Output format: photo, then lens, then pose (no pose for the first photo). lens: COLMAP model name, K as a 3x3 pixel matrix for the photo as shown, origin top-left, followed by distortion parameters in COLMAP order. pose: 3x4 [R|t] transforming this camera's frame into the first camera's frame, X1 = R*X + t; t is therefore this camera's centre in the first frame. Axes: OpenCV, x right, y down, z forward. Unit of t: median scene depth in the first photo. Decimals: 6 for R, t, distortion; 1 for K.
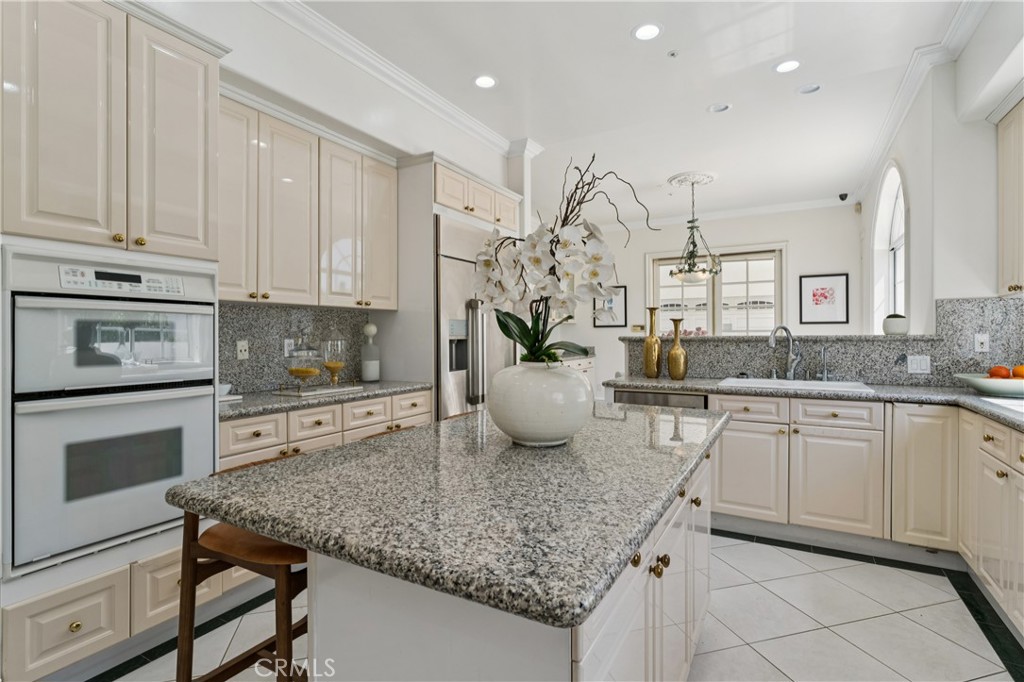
lens RADIAL K [[491.8, 0, 513.3], [0, 491.8, 338.9], [0, 0, 1]] dist [0.001730, 0.001336]
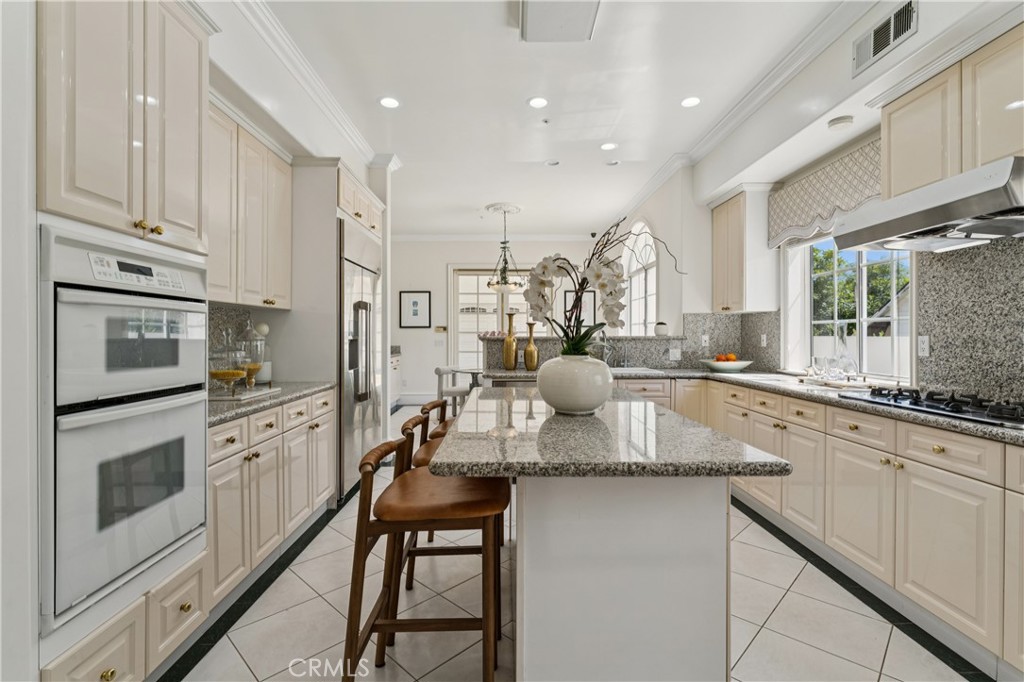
lens RADIAL K [[471.4, 0, 501.5], [0, 471.4, 338.1], [0, 0, 1]] dist [0.003305, 0.003140]
pose [[0.869757, -0.000884, 0.493480, -0.424857], [0.001402, 0.999999, -0.000680, -0.000642], [-0.493479, 0.001284, 0.869757, -0.033760]]
